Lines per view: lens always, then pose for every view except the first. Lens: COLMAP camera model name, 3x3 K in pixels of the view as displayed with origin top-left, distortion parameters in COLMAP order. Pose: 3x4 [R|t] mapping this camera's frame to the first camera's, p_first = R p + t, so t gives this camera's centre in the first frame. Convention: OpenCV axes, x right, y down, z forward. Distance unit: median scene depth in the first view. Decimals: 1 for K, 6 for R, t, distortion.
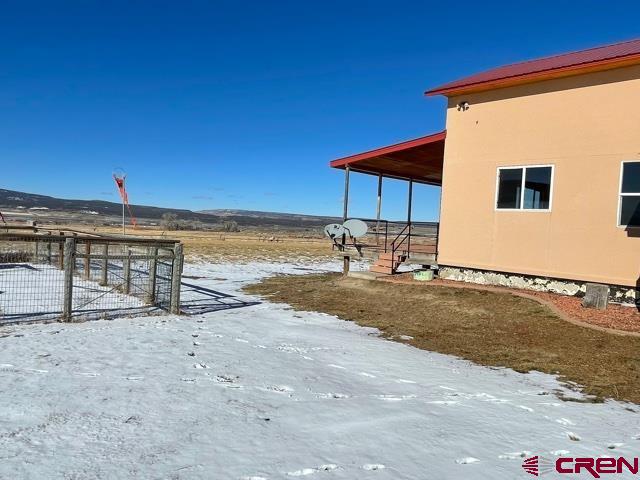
lens RADIAL K [[476.0, 0, 321.5], [0, 476.0, 237.8], [0, 0, 1]] dist [0.008684, -0.014881]
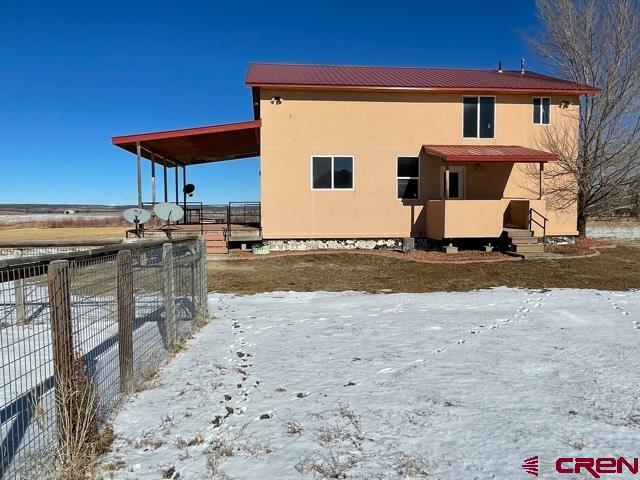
lens RADIAL K [[476.0, 0, 318.6], [0, 476.0, 236.1], [0, 0, 1]] dist [0.008684, -0.014881]
pose [[0.622434, -0.099538, 0.776317, -0.651667], [0.060508, 0.995031, 0.079068, -0.037886], [-0.780329, -0.002241, 0.625365, 0.224572]]
